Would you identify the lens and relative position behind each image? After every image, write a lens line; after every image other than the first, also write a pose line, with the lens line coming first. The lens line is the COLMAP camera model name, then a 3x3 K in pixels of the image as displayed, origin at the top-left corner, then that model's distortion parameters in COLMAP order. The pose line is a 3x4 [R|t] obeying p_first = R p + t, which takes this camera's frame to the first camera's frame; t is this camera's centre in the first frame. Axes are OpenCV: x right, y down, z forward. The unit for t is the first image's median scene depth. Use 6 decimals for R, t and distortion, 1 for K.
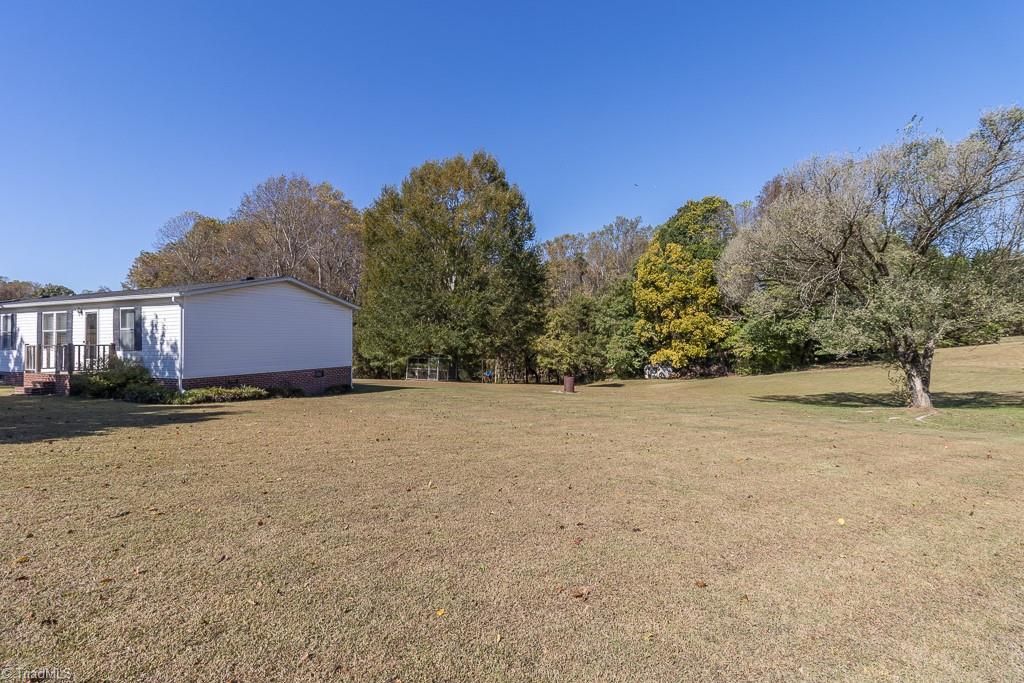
lens RADIAL K [[469.0, 0, 513.2], [0, 469.0, 325.2], [0, 0, 1]] dist [-0.000261, -0.001456]
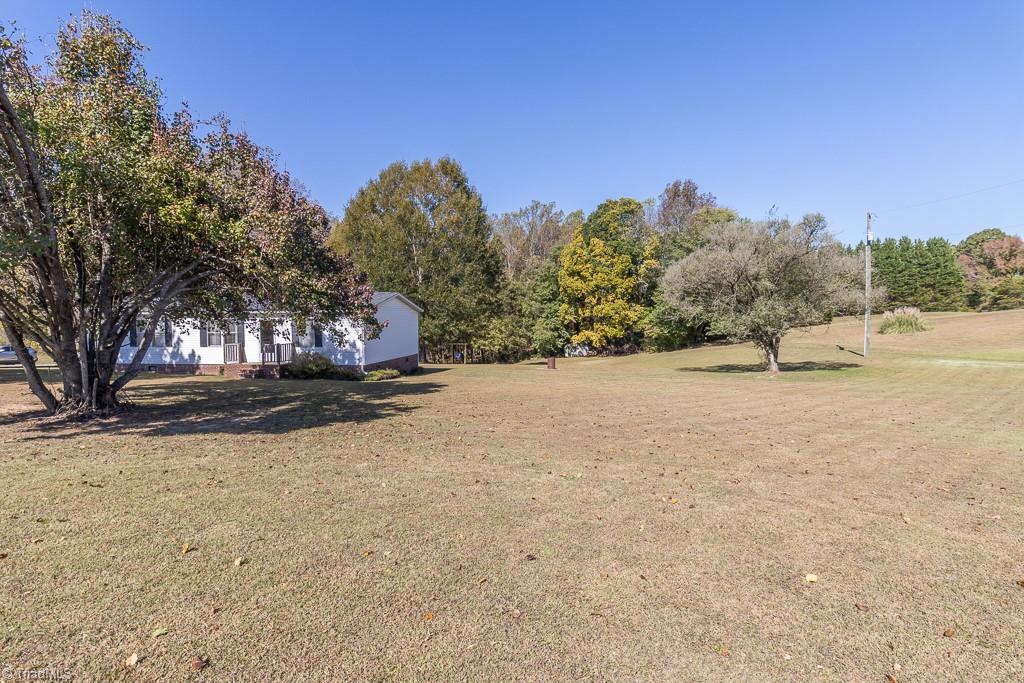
lens RADIAL K [[525.0, 0, 510.7], [0, 525.0, 324.7], [0, 0, 1]] dist [-0.000252, -0.000033]
pose [[0.971778, -0.007634, 0.235773, -0.153550], [-0.004092, 0.998780, 0.049207, -0.025449], [-0.235861, -0.048783, 0.970562, -0.187394]]
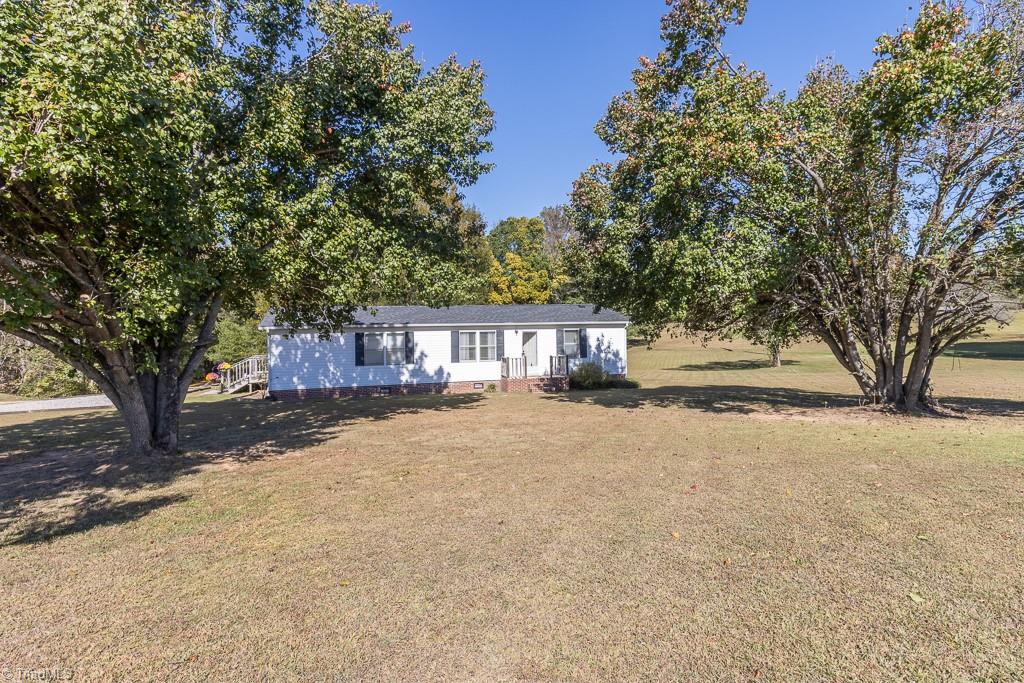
lens RADIAL K [[525.0, 0, 510.7], [0, 525.0, 324.7], [0, 0, 1]] dist [-0.000252, -0.000033]
pose [[0.751942, -0.006675, 0.659196, -0.524780], [-0.013923, 0.999565, 0.026003, -0.023204], [-0.659083, -0.028731, 0.751521, -0.025688]]
